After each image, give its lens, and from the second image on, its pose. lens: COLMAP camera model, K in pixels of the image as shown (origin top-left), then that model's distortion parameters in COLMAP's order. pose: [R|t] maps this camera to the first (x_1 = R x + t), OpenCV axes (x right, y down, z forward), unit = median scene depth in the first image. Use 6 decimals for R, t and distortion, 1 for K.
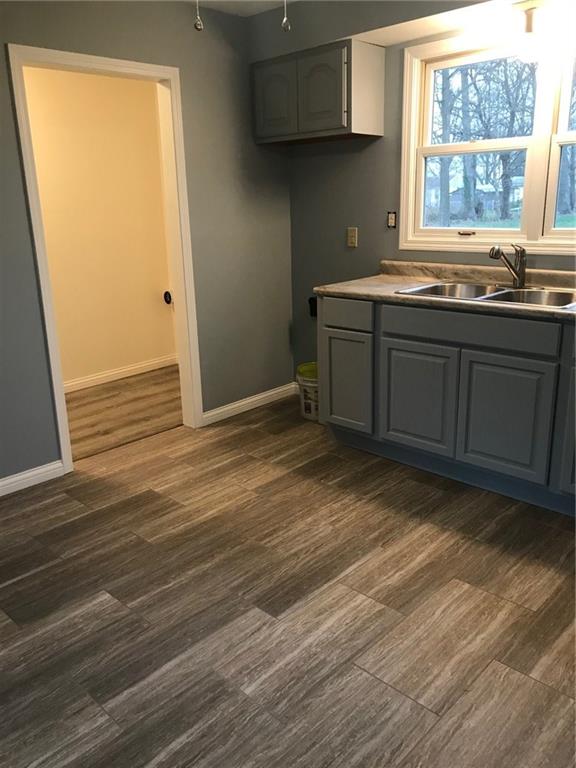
lens RADIAL K [[629.5, 0, 283.0], [0, 629.5, 389.3], [0, 0, 1]] dist [0.008866, -0.008619]
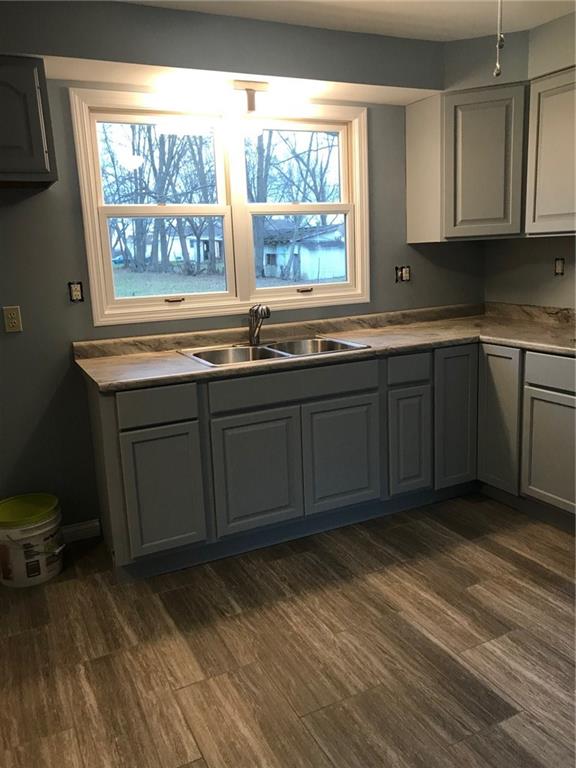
lens RADIAL K [[625.5, 0, 291.2], [0, 625.5, 380.5], [0, 0, 1]] dist [0.014784, -0.007518]
pose [[0.327468, -0.177811, 0.927981, -0.576766], [0.303143, 0.949985, 0.075053, -0.162377], [-0.894913, 0.256734, 0.364991, 0.577474]]
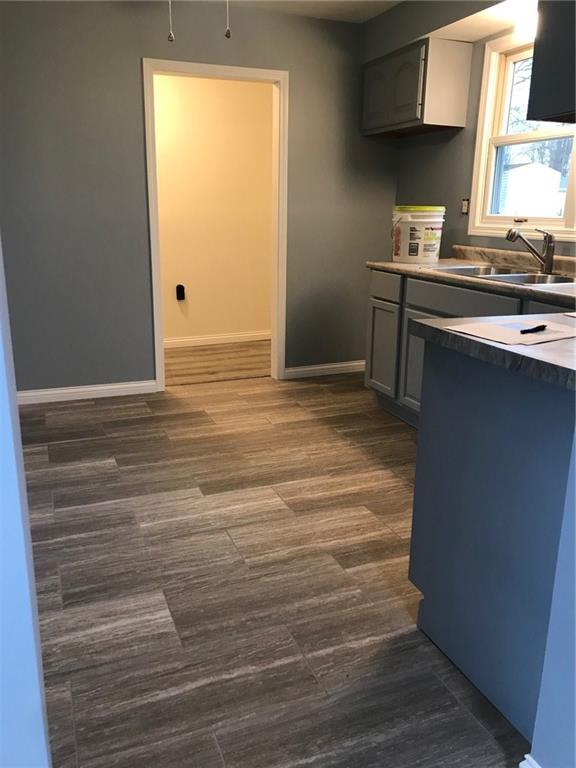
lens RADIAL K [[634.5, 0, 288.0], [0, 634.5, 384.0], [0, 0, 1]] dist [0.026018, 0.002427]
pose [[0.911654, 0.147366, -0.383628, 0.413330], [-0.154132, 0.987962, 0.013232, 0.064478], [0.380959, 0.047067, 0.923393, -0.095484]]
